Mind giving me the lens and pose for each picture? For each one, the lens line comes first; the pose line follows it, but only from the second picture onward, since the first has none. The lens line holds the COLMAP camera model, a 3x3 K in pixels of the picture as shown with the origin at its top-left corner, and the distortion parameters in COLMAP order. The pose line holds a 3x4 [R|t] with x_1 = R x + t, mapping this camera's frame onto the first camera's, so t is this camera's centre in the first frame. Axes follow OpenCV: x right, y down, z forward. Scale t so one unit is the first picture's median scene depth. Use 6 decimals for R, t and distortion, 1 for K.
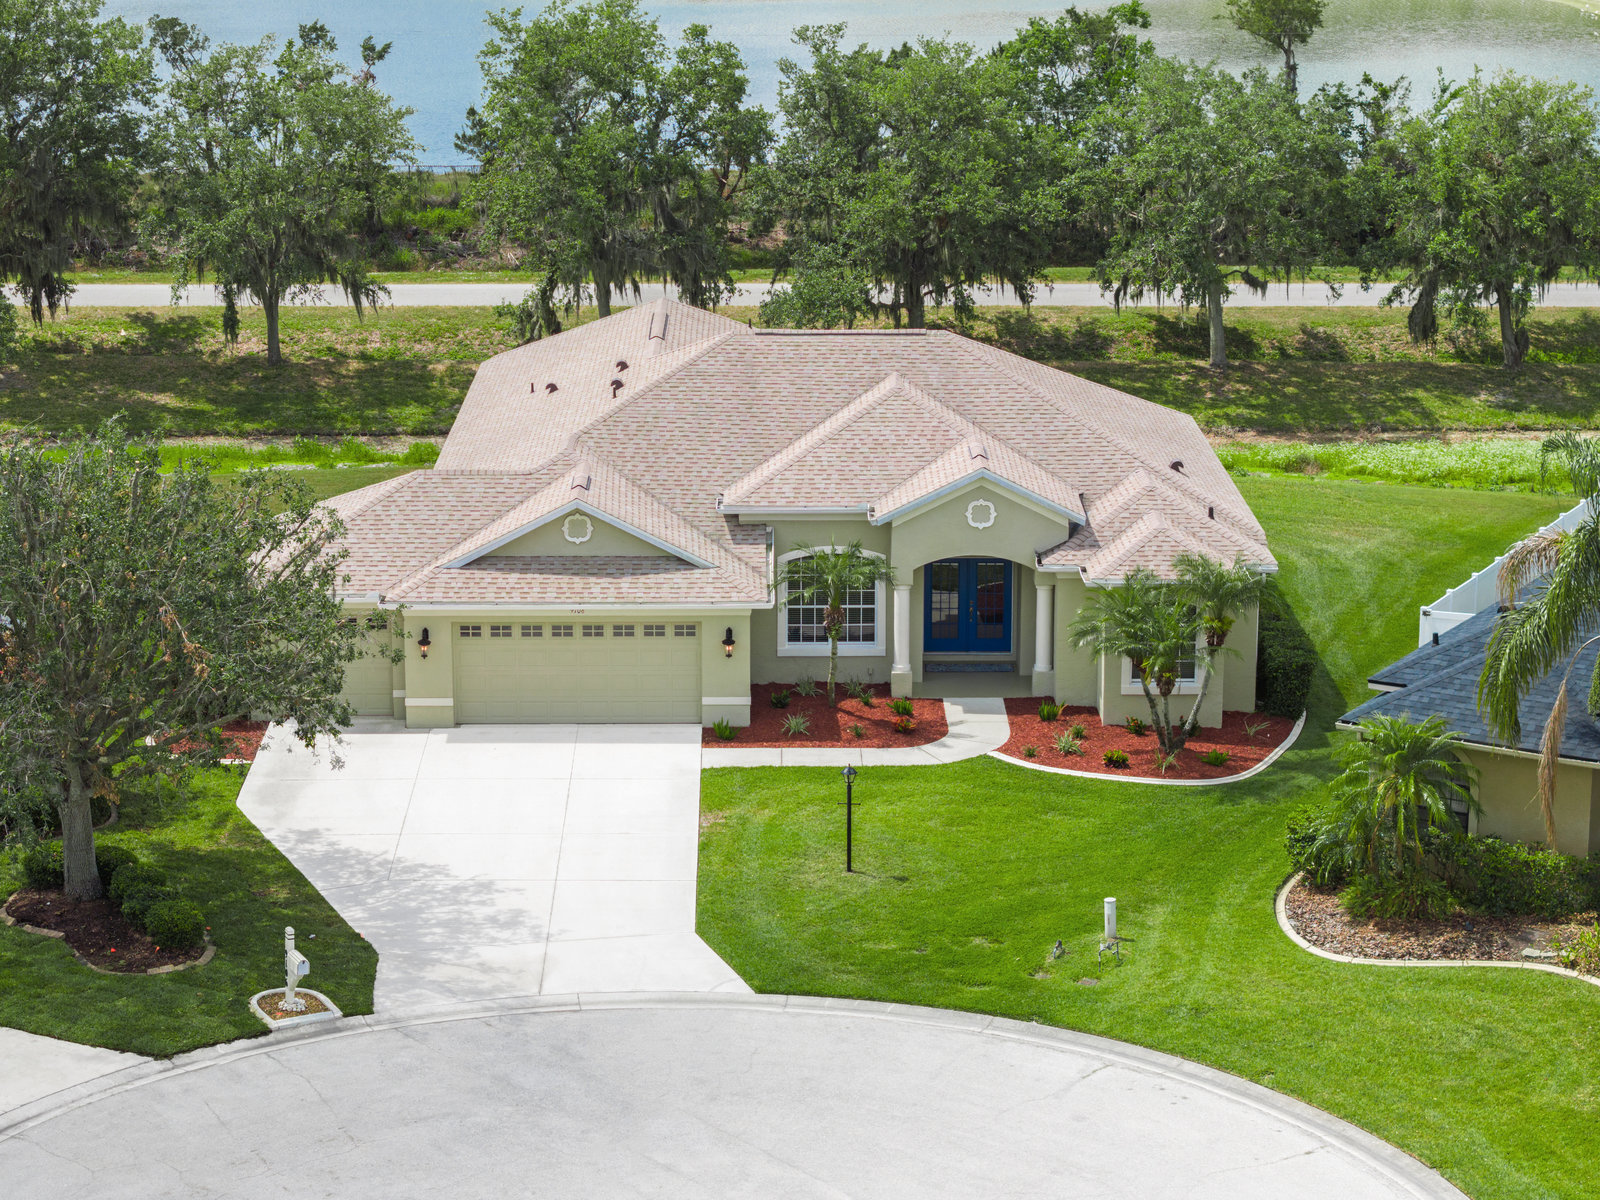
lens RADIAL K [[3251.2, 0, 800.0], [0, 3251.2, 600.0], [0, 0, 1]] dist [-0.111662, -0.055708]
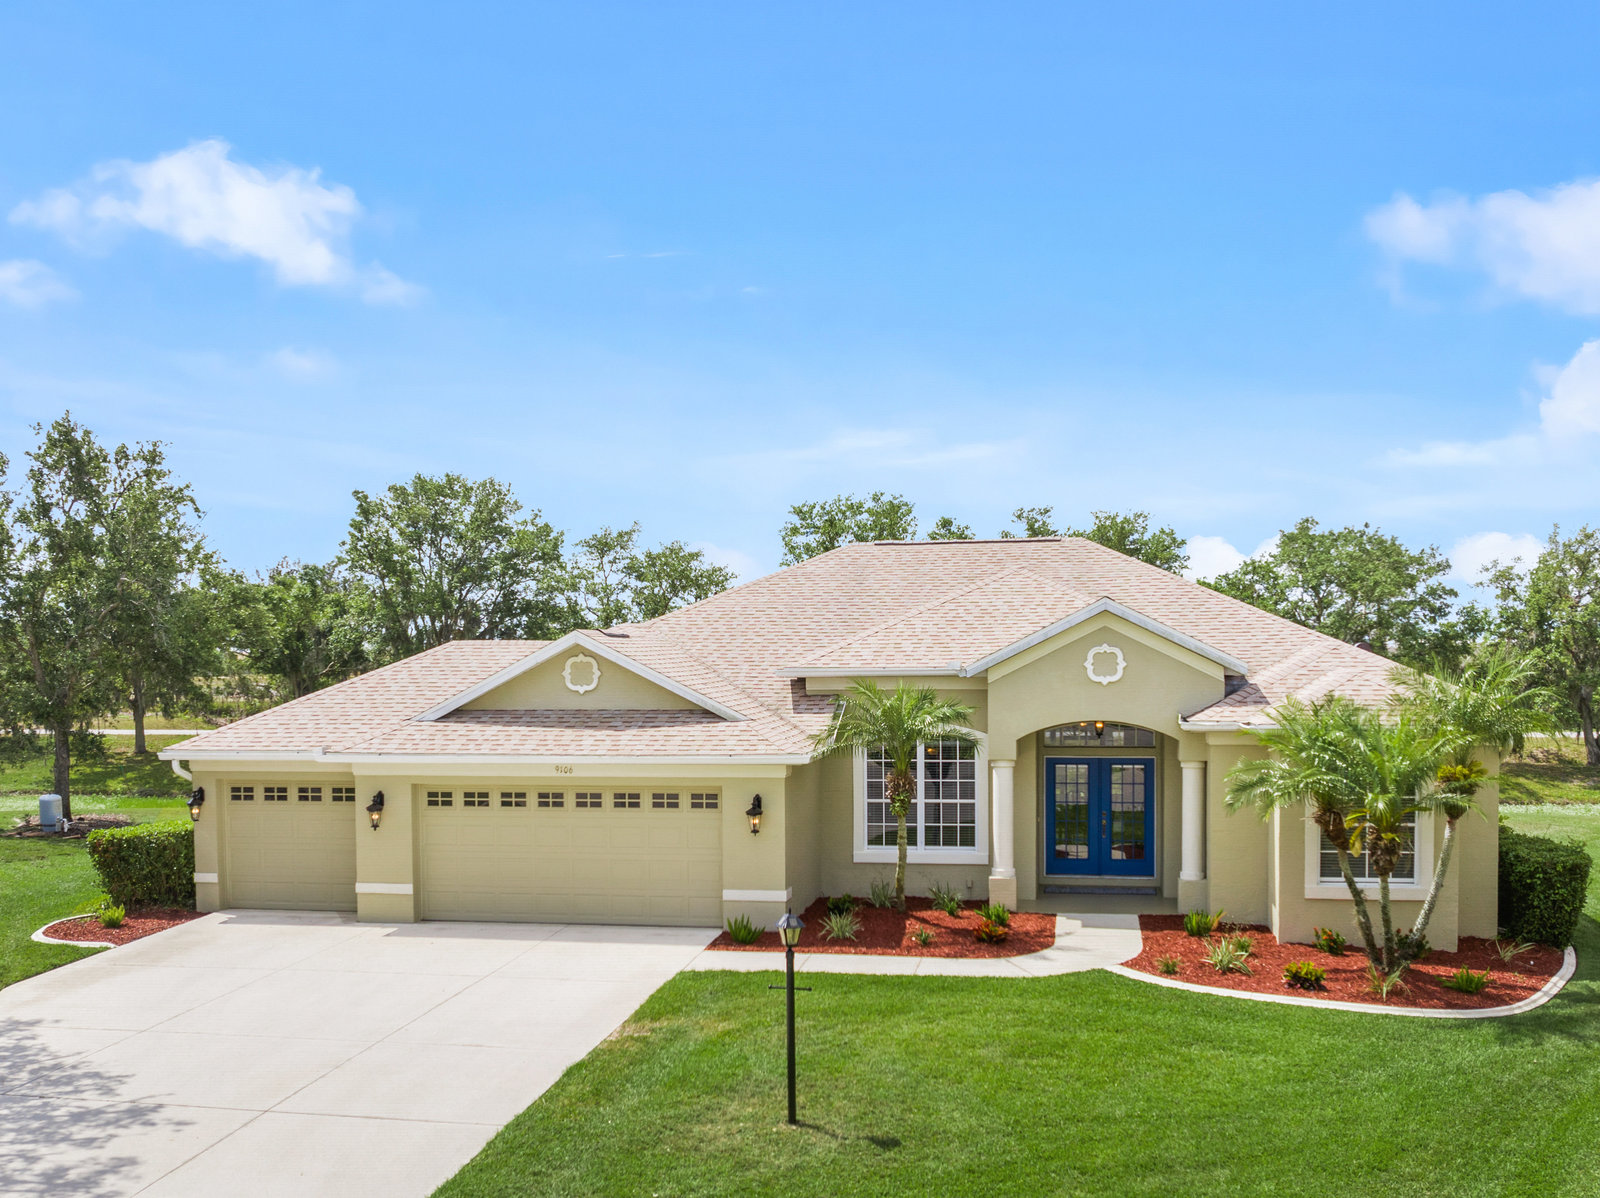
lens RADIAL K [[1517.0, 0, 800.3], [0, 1517.0, 731.1], [0, 0, 1]] dist [-0.021316, -0.036780]
pose [[0.981332, 0.001208, -0.192320, 0.054848], [-0.037780, 0.981708, -0.186609, 0.058691], [0.188576, 0.190391, 0.963426, 0.659347]]
